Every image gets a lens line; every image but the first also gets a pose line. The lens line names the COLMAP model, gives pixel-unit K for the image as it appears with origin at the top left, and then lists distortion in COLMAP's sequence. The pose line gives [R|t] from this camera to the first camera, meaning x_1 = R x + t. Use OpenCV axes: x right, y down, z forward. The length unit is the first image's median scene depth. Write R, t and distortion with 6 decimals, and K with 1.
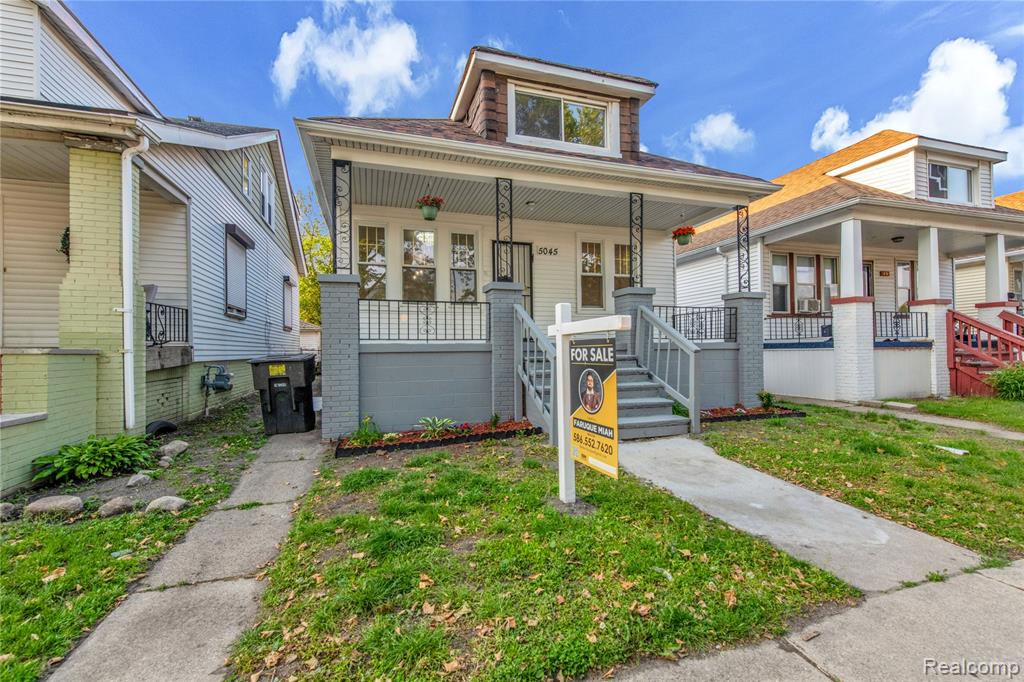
lens RADIAL K [[421.9, 0, 558.4], [0, 421.9, 343.7], [0, 0, 1]] dist [0.007673, 0.000077]
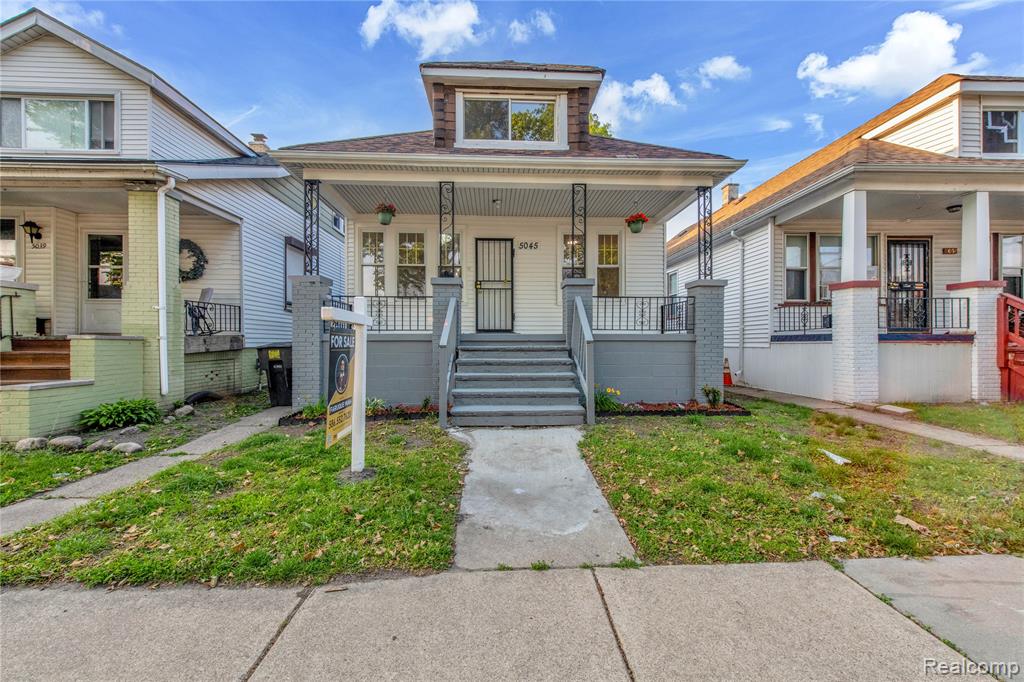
lens RADIAL K [[411.0, 0, 512.0], [0, 411.0, 341.0], [0, 0, 1]] dist [0.004502, 0.000213]
pose [[0.965522, 0.008842, -0.260171, 0.278823], [-0.005366, 0.999887, 0.014065, 0.002163], [0.260266, -0.012184, 0.965460, 0.015216]]
